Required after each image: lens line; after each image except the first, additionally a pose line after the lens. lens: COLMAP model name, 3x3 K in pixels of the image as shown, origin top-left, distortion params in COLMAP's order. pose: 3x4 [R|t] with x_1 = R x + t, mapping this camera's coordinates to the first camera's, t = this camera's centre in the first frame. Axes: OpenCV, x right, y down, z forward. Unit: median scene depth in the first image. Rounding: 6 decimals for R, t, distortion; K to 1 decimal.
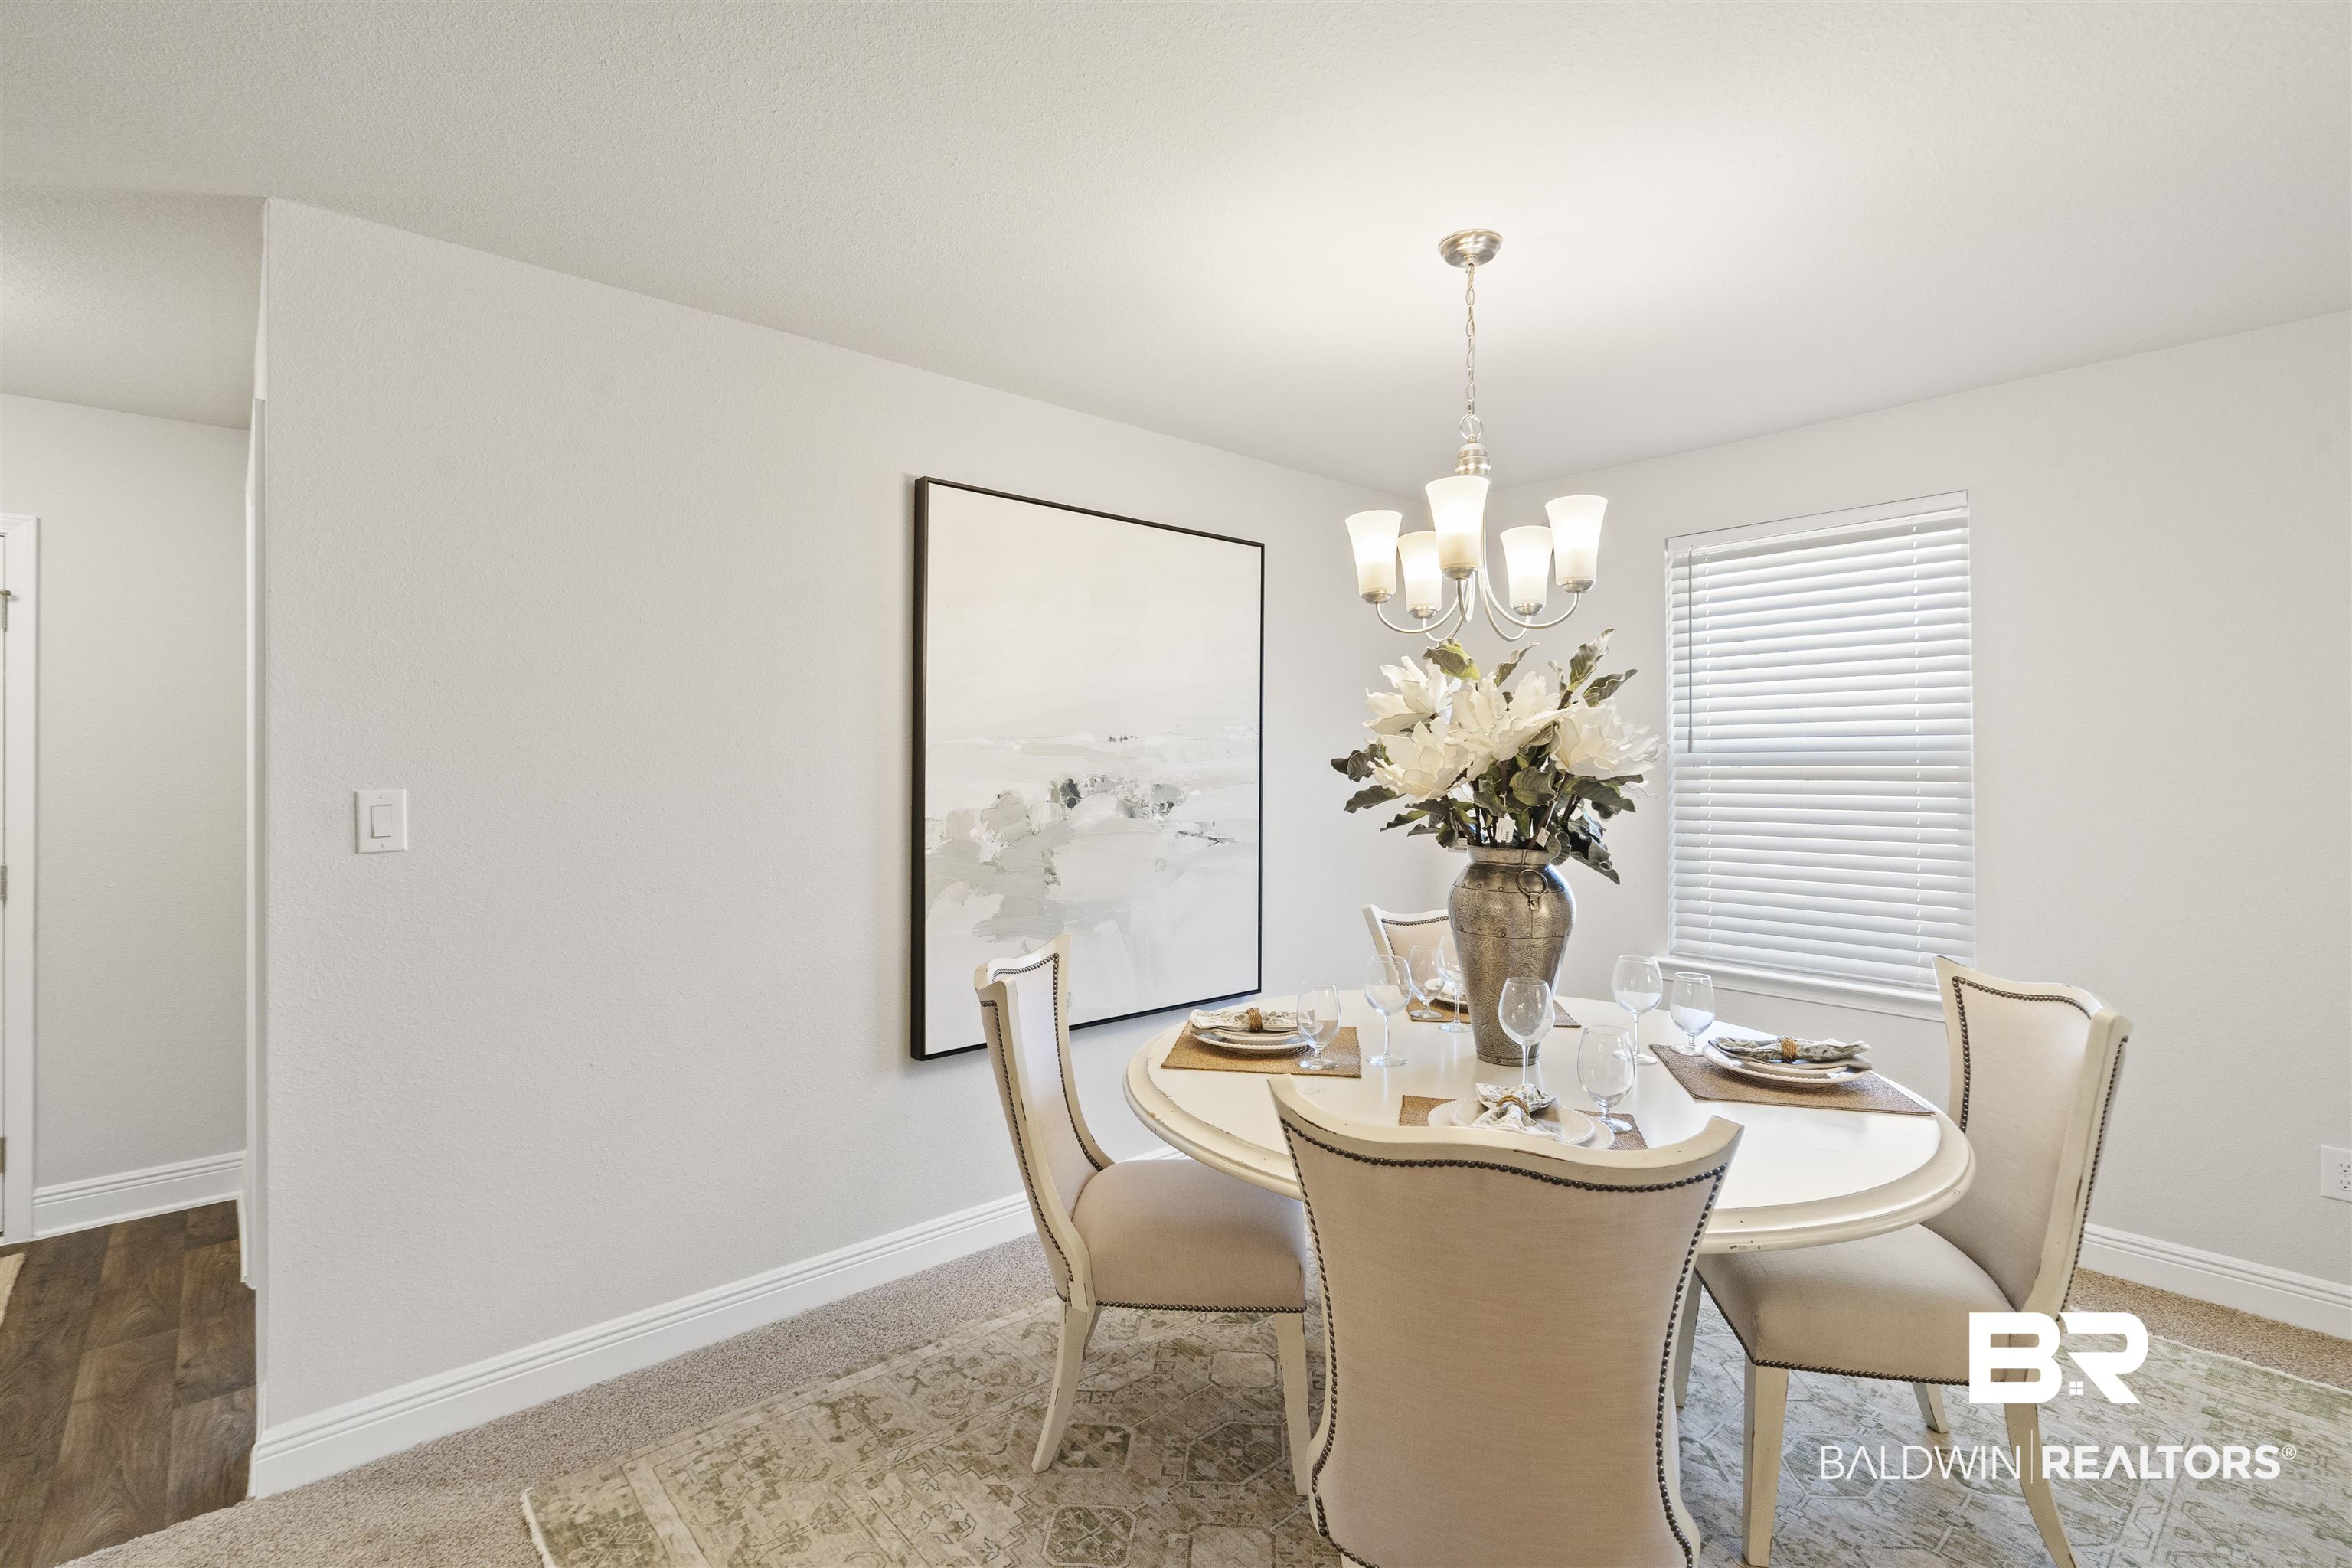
lens RADIAL K [[1087.9, 0, 1184.1], [0, 1087.9, 756.4], [0, 0, 1]] dist [0.000270, -0.000832]
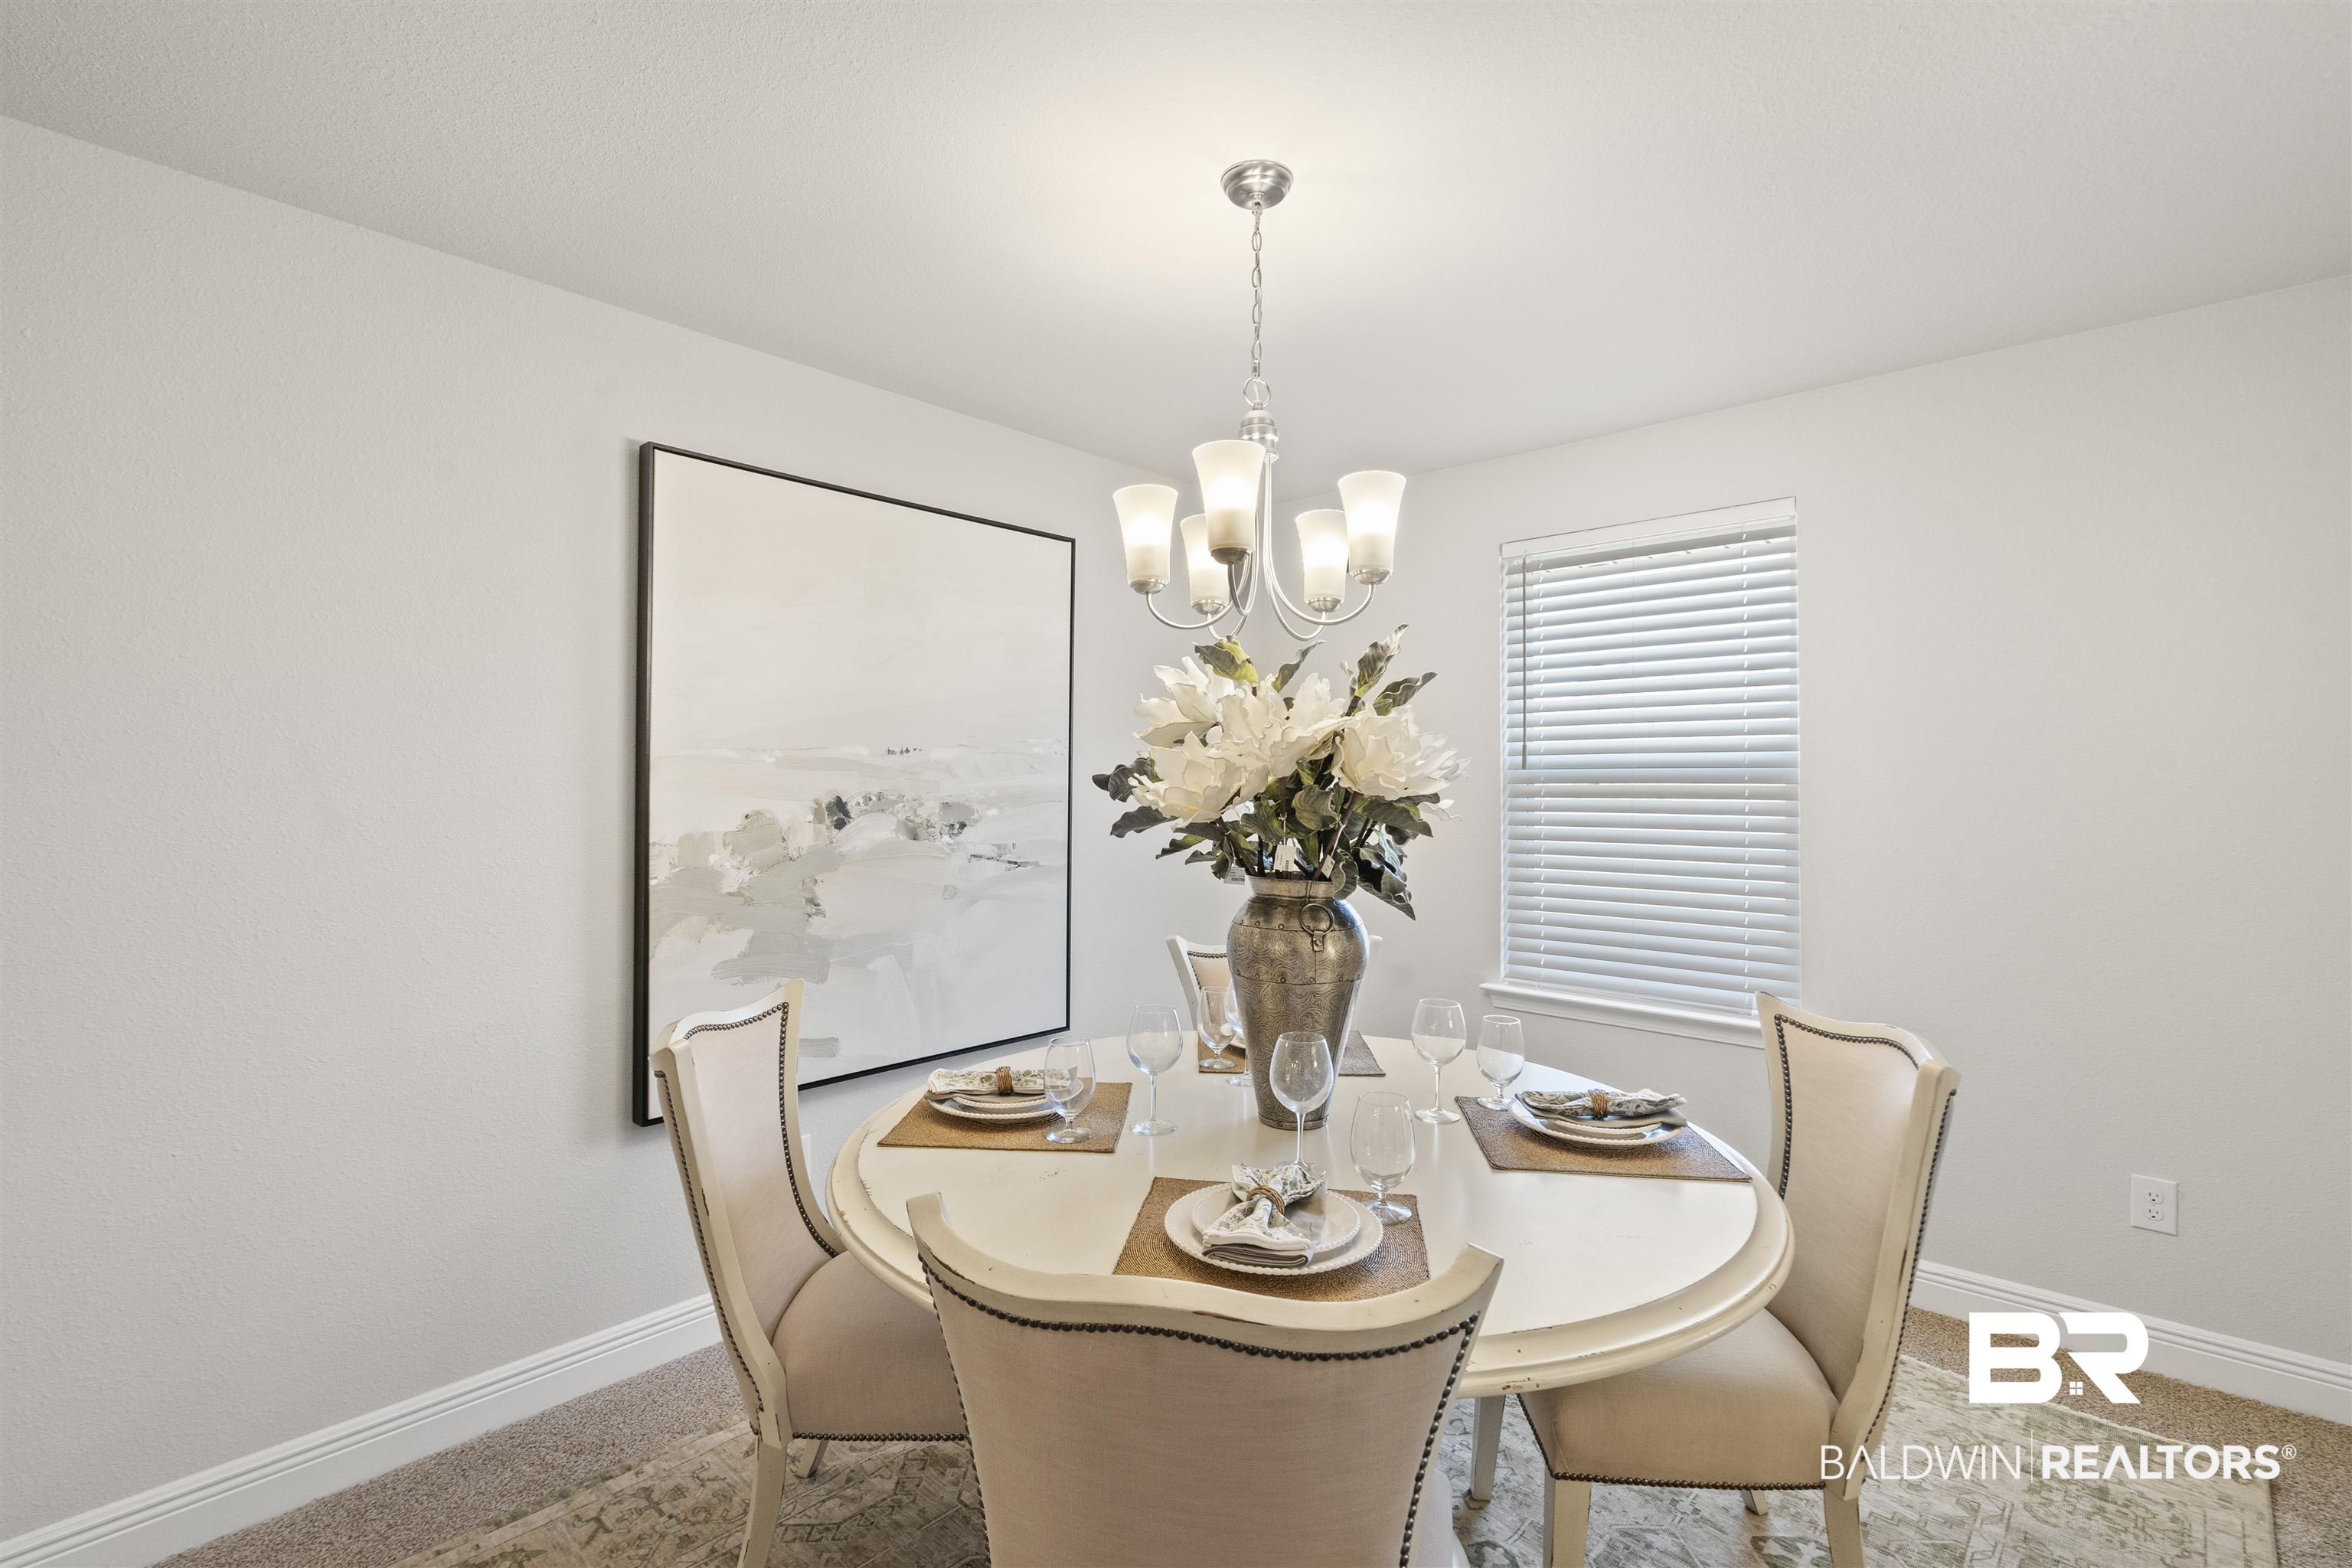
lens RADIAL K [[1068.9, 0, 1186.0], [0, 1068.9, 776.9], [0, 0, 1]] dist [-0.001701, 0.000127]
pose [[0.994809, 0.002981, 0.101718, 0.124732], [-0.003447, 0.999984, 0.004397, 0.000234], [-0.101704, -0.004725, 0.994804, 0.161808]]
